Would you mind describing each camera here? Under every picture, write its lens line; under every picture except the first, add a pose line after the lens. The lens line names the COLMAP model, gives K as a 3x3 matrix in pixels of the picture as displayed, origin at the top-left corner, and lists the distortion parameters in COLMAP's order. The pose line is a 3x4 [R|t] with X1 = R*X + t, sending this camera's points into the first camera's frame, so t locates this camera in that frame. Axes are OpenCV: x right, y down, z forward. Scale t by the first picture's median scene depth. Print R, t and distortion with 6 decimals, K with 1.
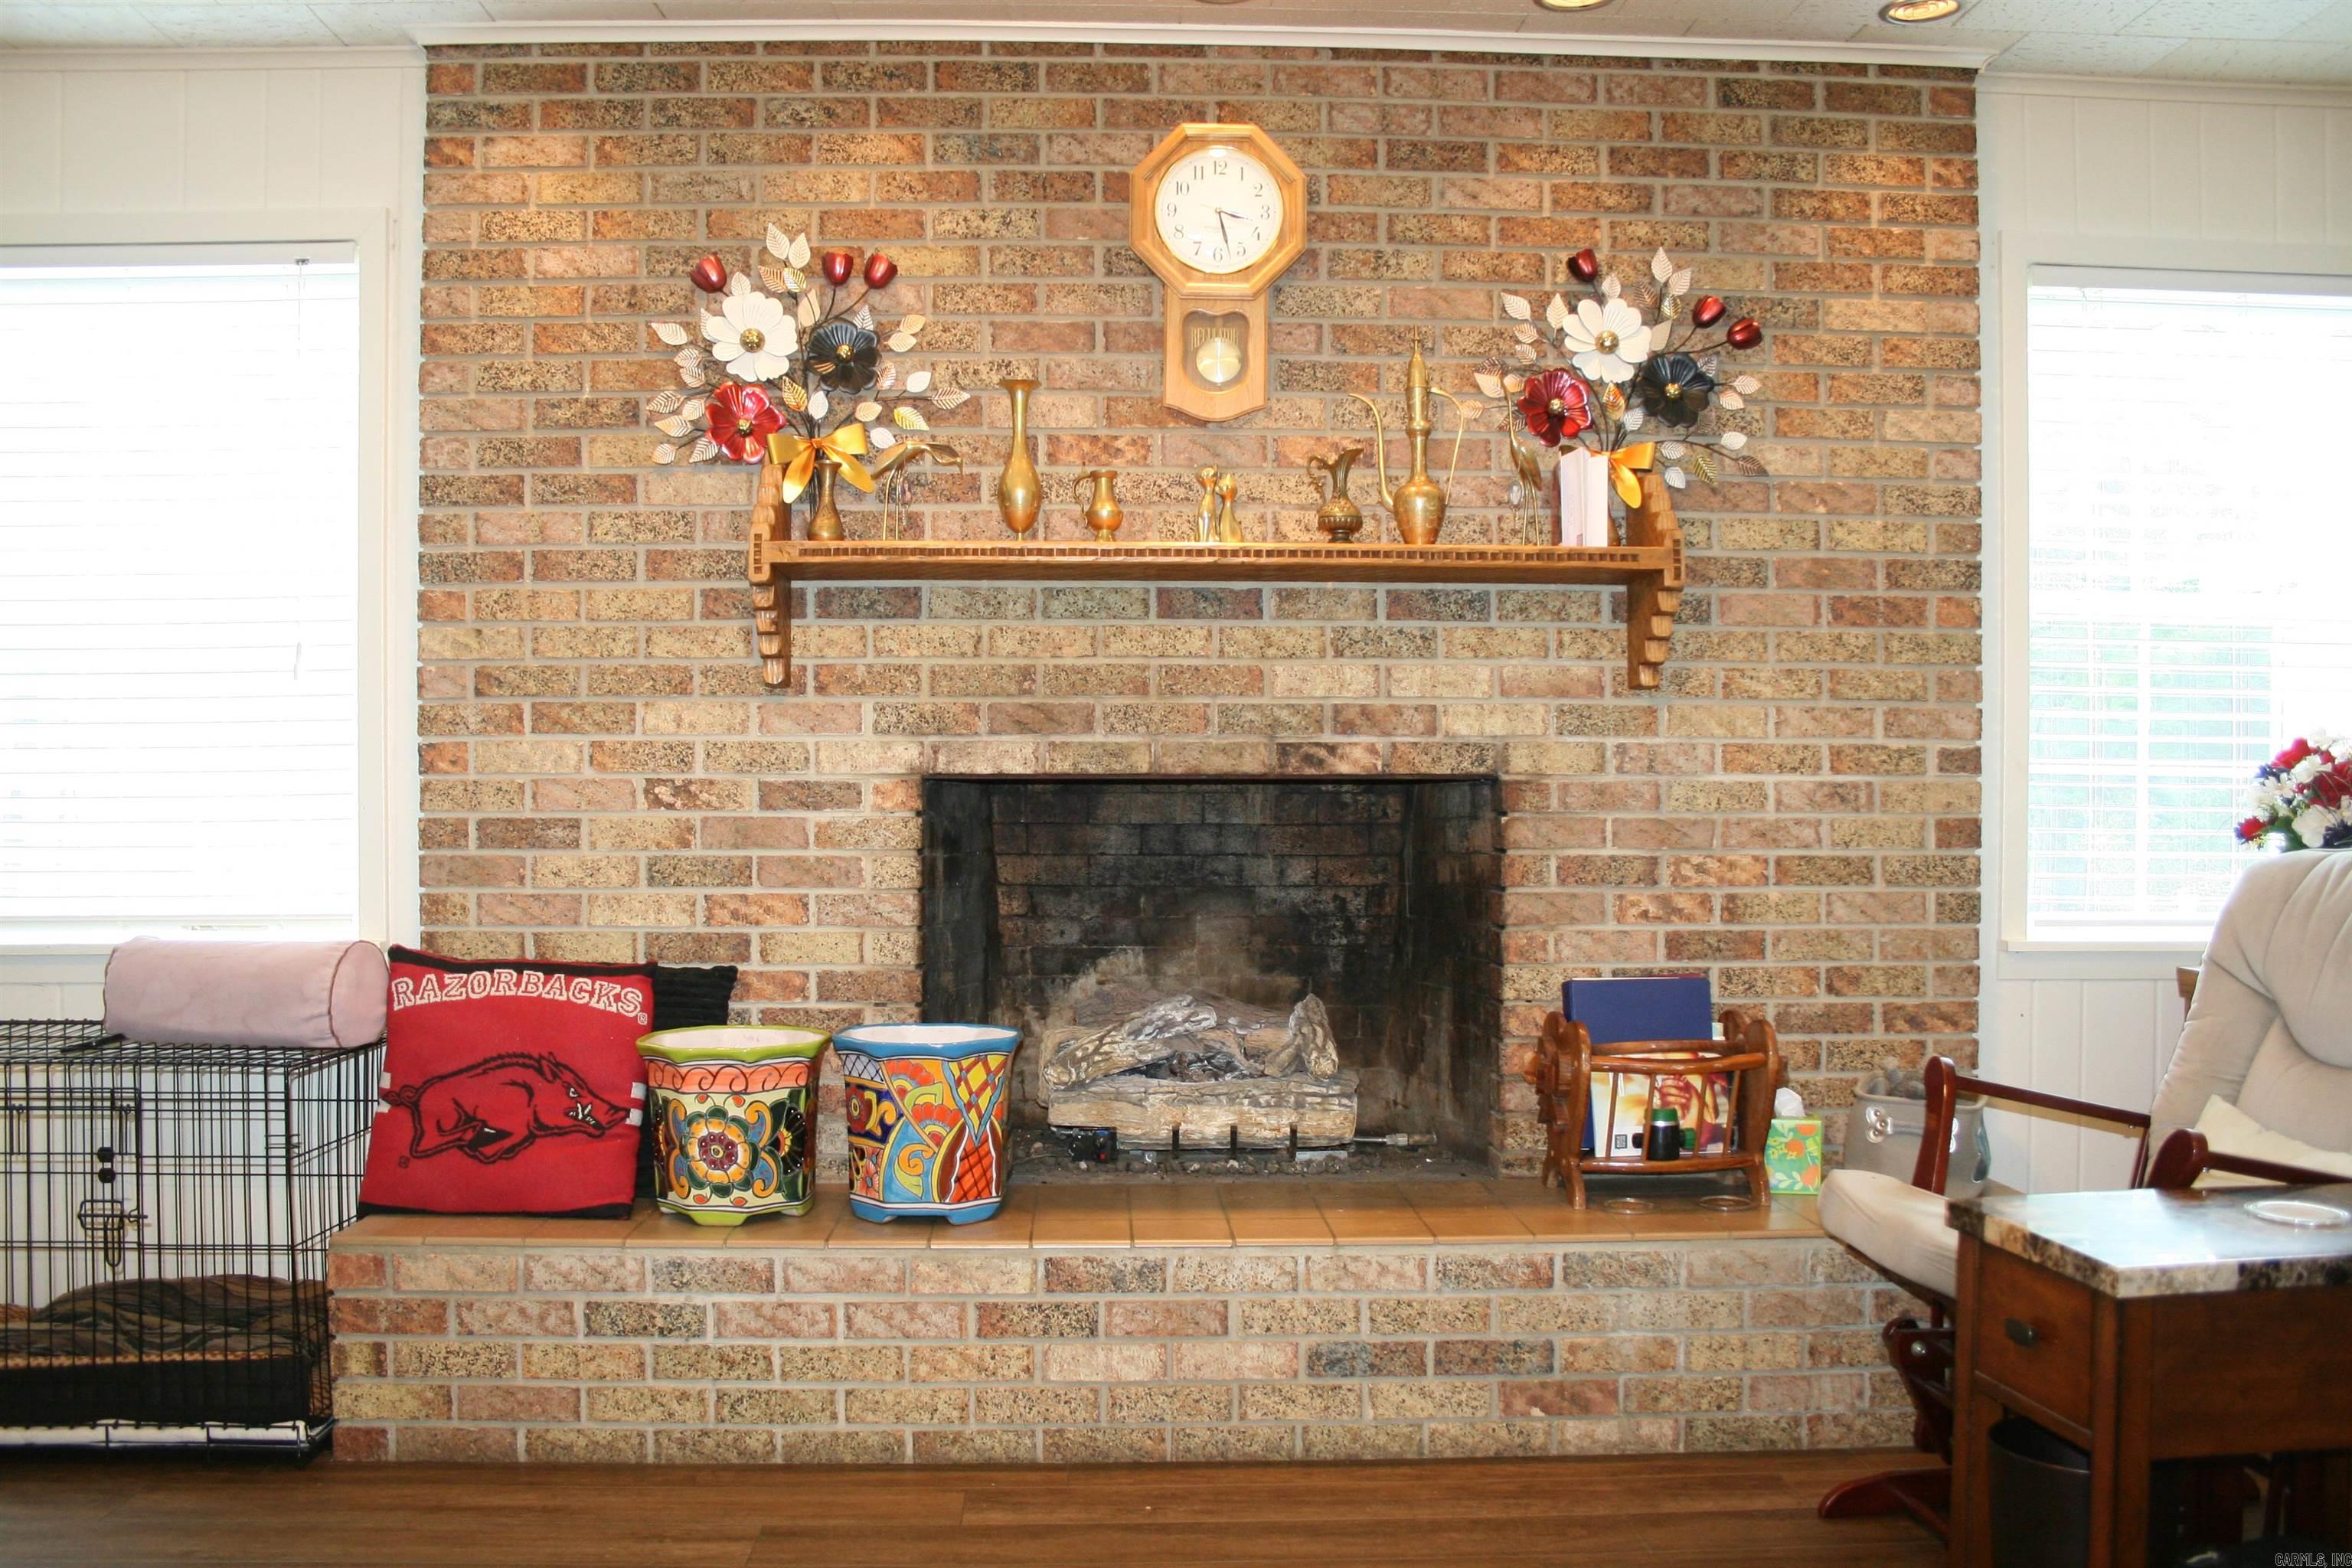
lens RADIAL K [[1957.9, 0, 1152.4], [0, 1957.9, 807.6], [0, 0, 1]] dist [-0.161271, 0.142404]
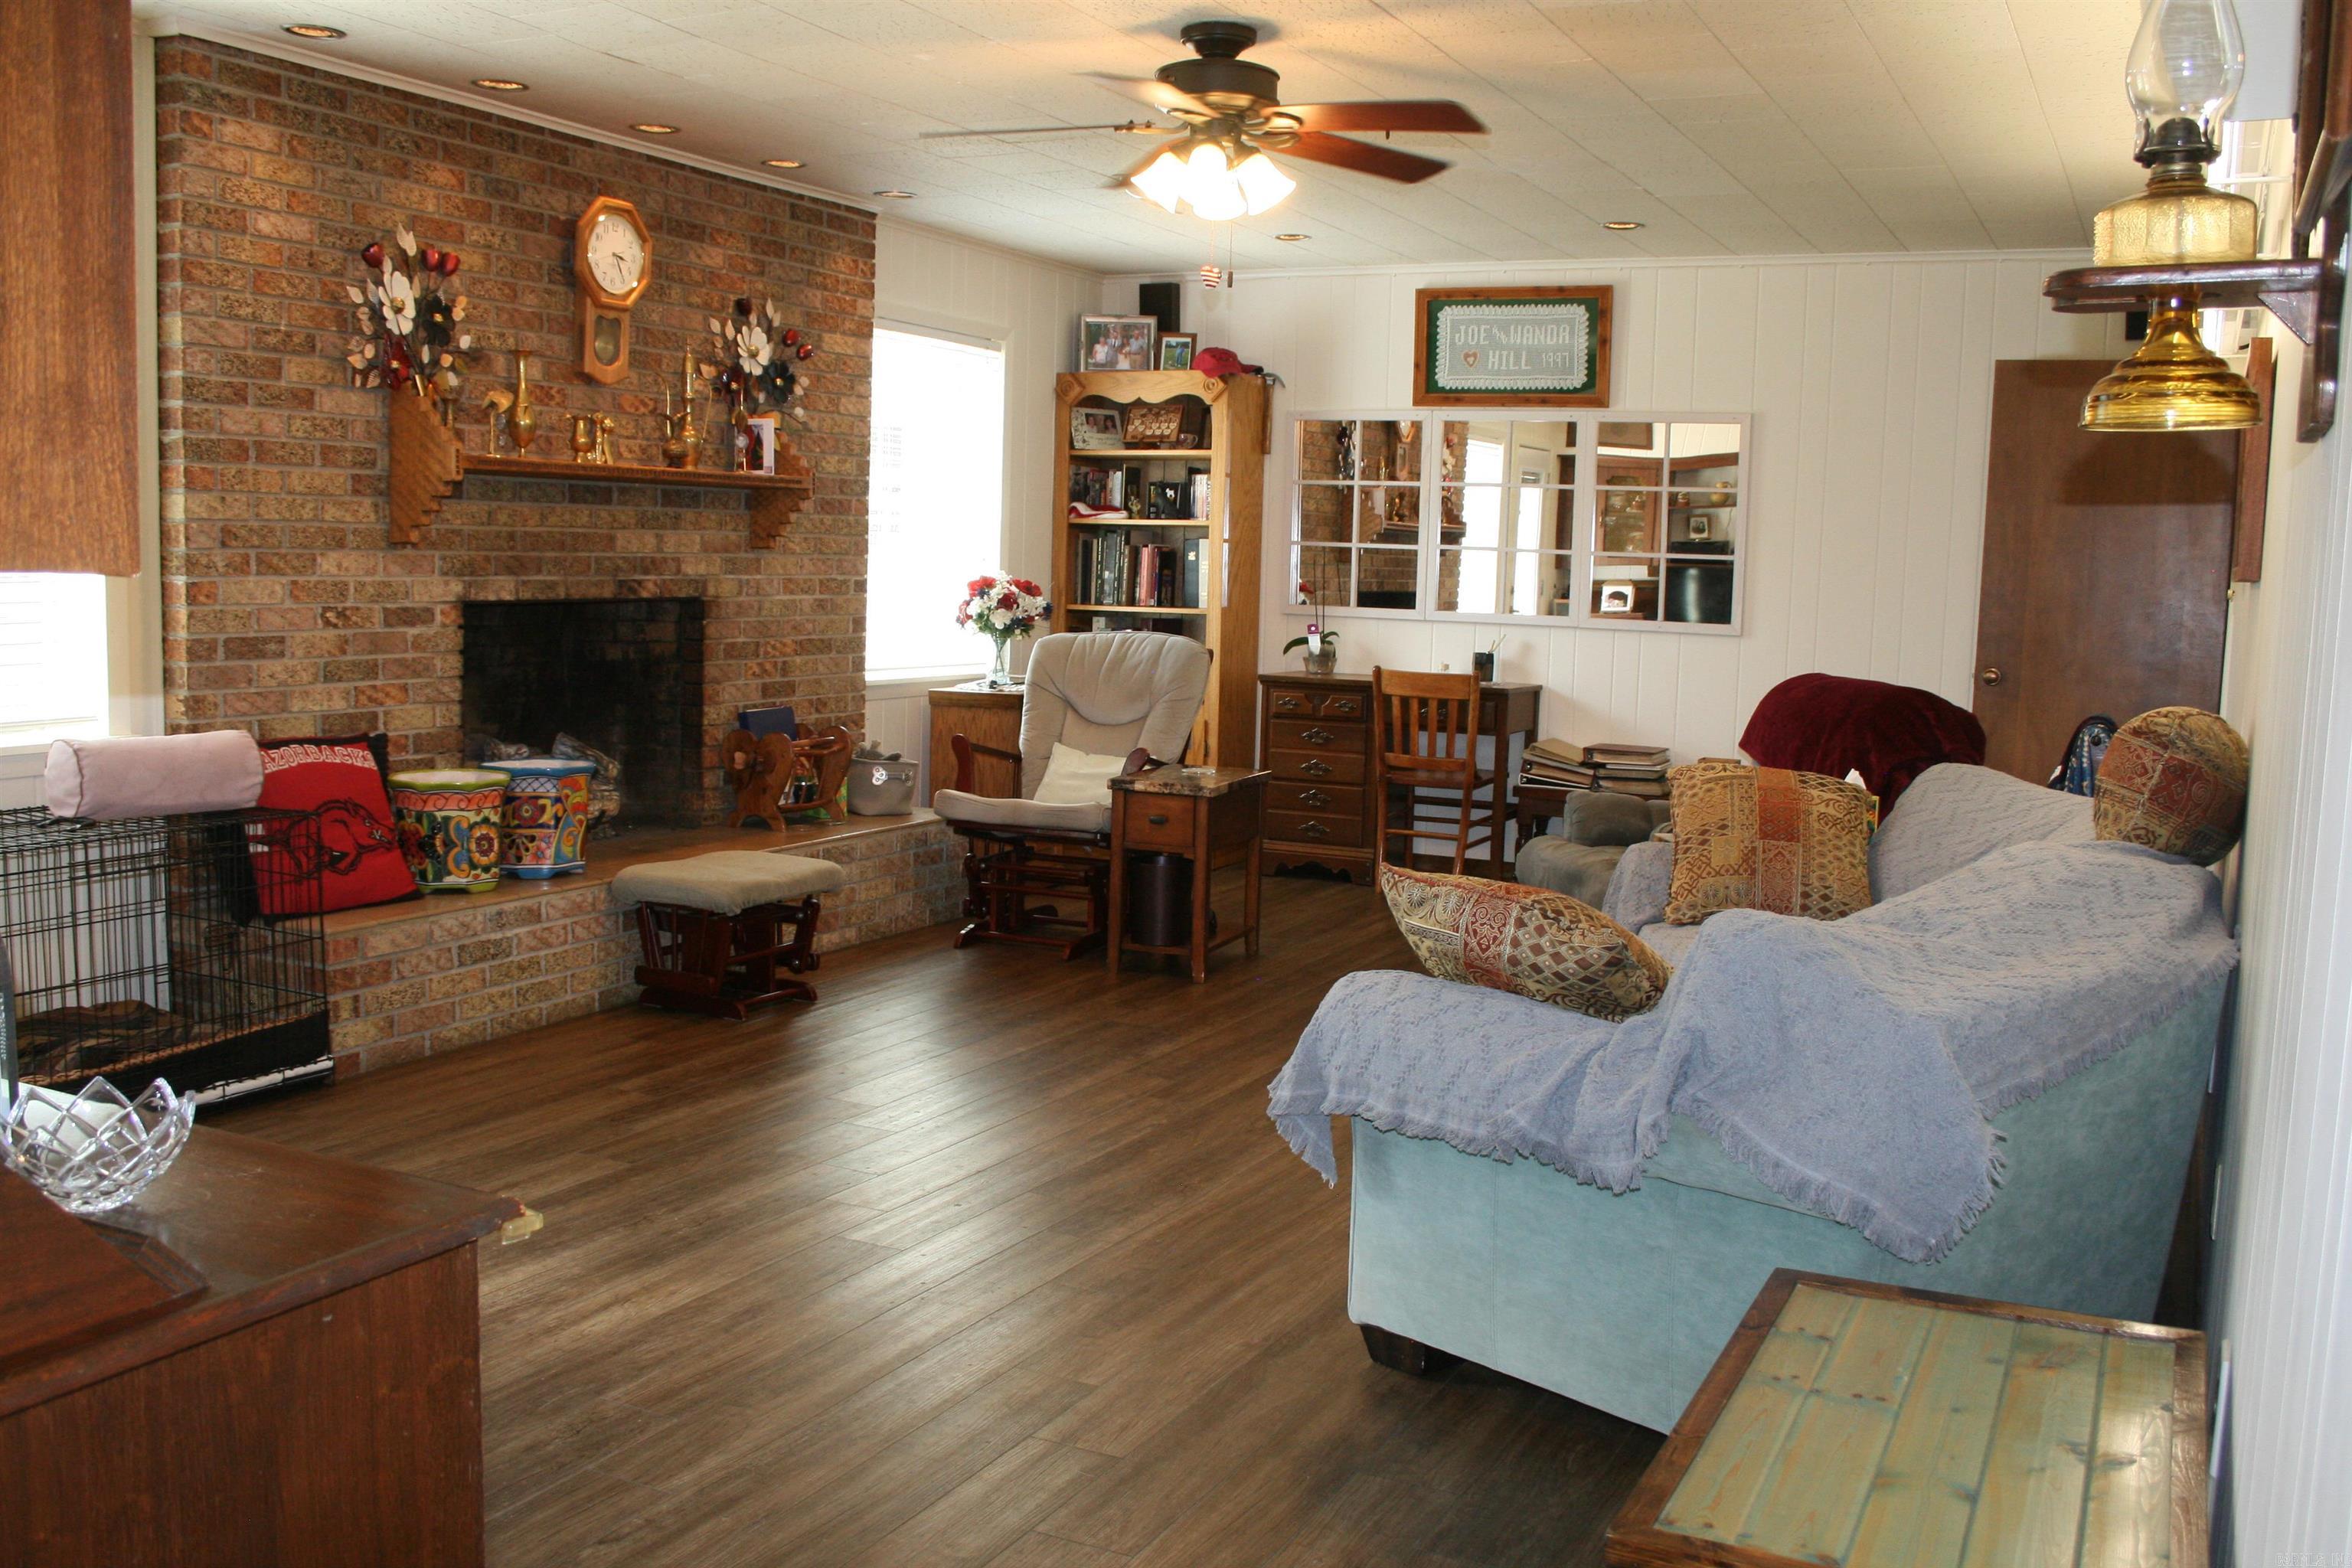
lens RADIAL K [[2140.8, 0, 1177.5], [0, 2140.8, 835.0], [0, 0, 1]] dist [-0.167913, 0.167543]
pose [[0.472542, -0.102284, 0.875353, -1.320950], [-0.023392, 0.991437, 0.128475, -0.060347], [-0.880998, -0.081186, 0.466103, -0.281329]]
